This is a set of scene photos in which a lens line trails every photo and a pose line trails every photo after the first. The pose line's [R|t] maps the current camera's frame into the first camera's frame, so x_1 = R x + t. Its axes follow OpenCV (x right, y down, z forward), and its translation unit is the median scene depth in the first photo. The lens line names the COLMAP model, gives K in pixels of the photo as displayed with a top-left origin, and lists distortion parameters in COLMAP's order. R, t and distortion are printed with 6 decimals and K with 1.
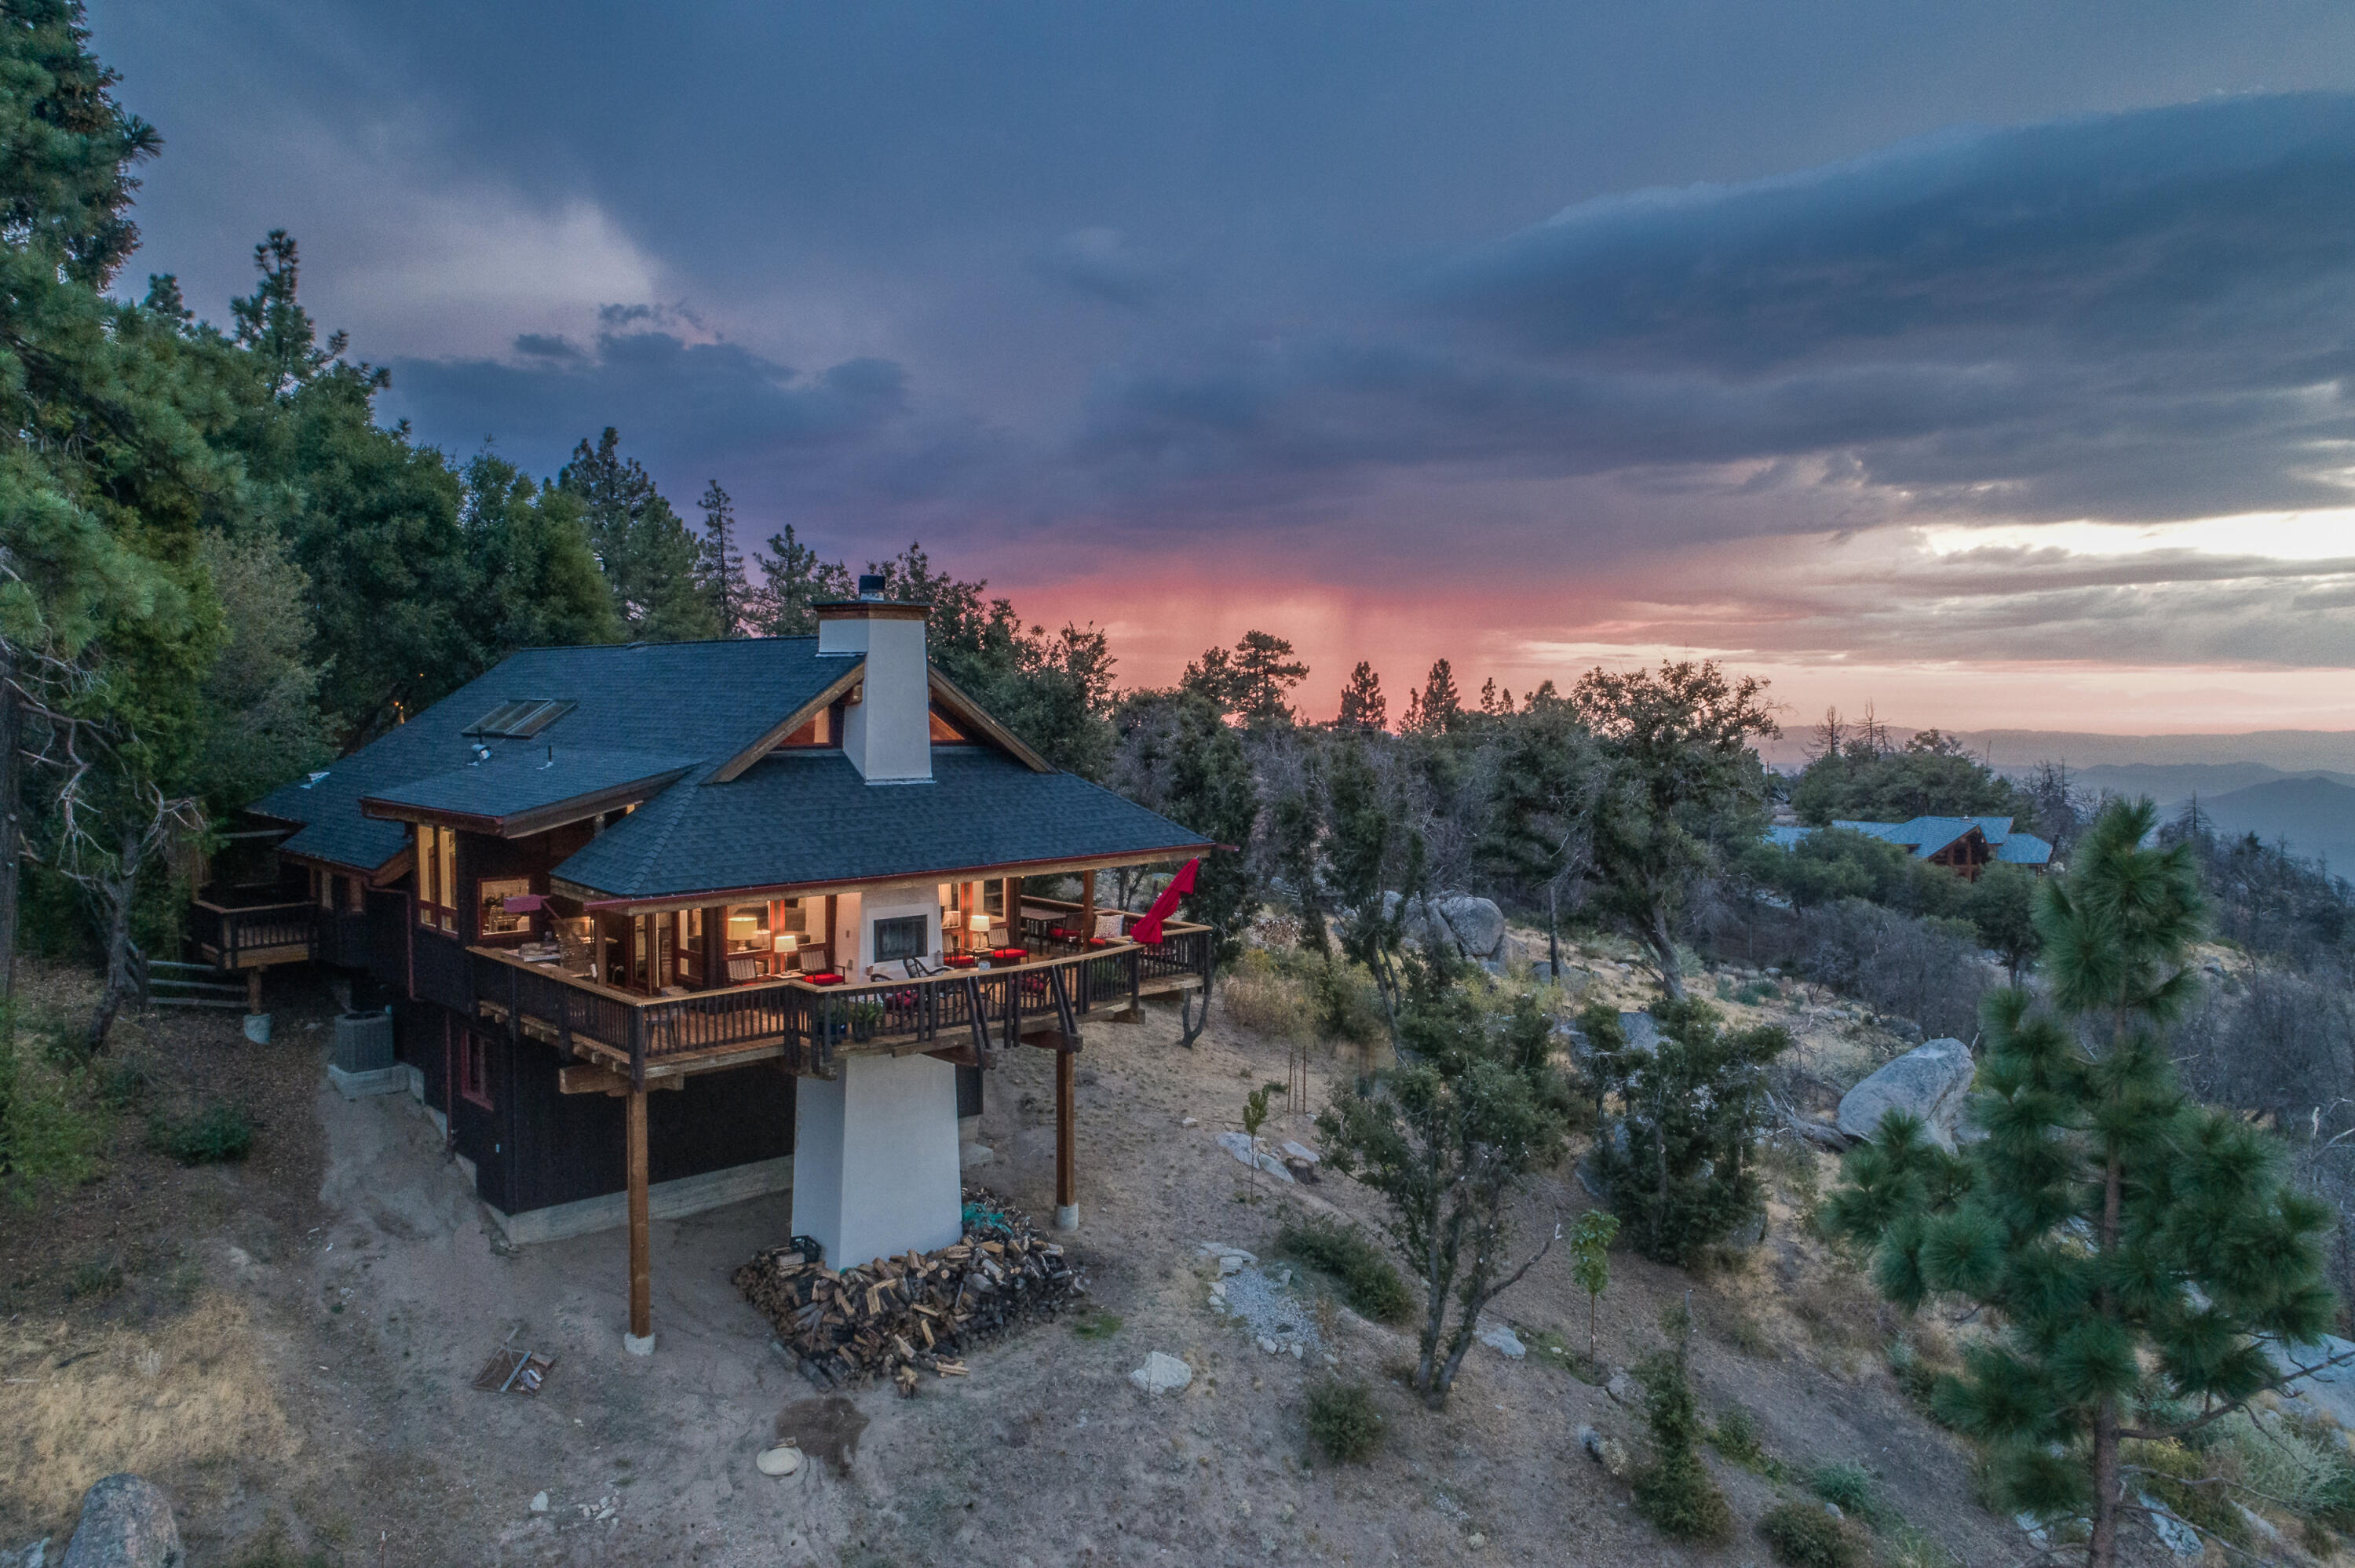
lens RADIAL K [[1575.9, 0, 1174.3], [0, 1575.9, 801.6], [0, 0, 1]] dist [-0.006430, 0.019718]
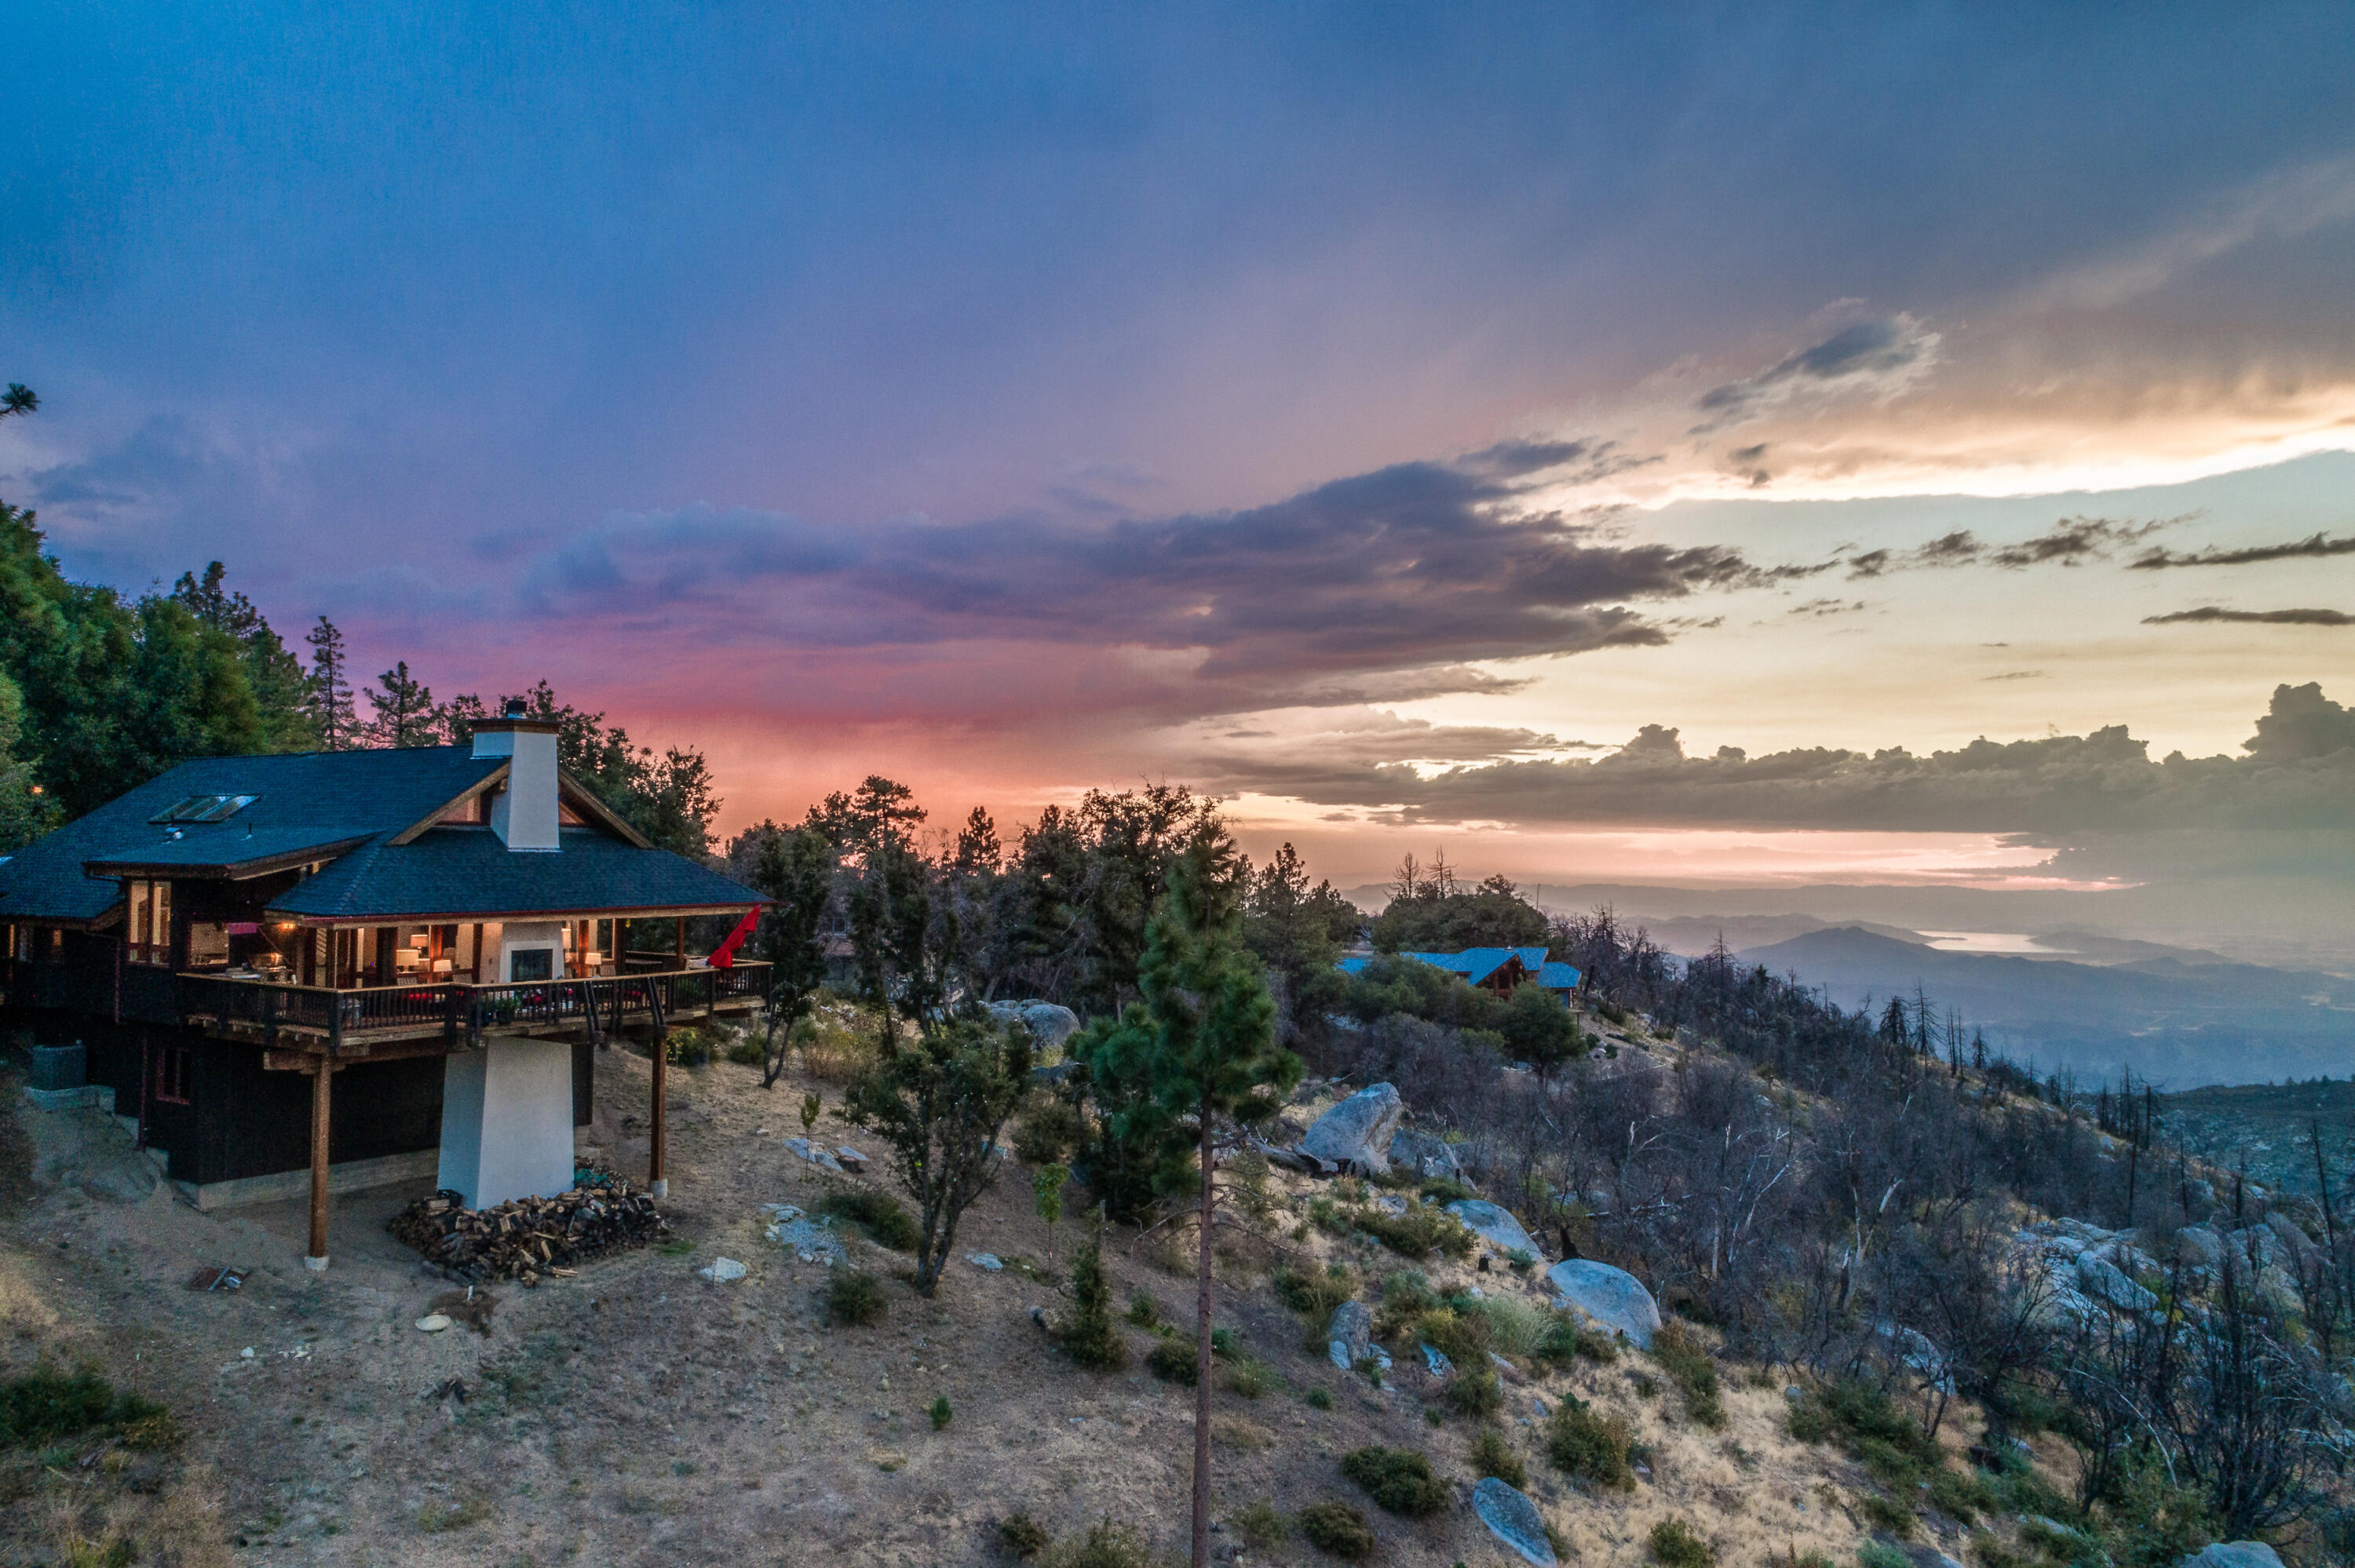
lens RADIAL K [[1575.9, 0, 1174.3], [0, 1575.9, 801.6], [0, 0, 1]] dist [-0.006430, 0.019718]
pose [[0.973724, 0.010716, 0.227481, 0.051610], [0.011233, 0.995416, -0.094974, 0.075889], [-0.227456, 0.095034, 0.969140, -0.424833]]
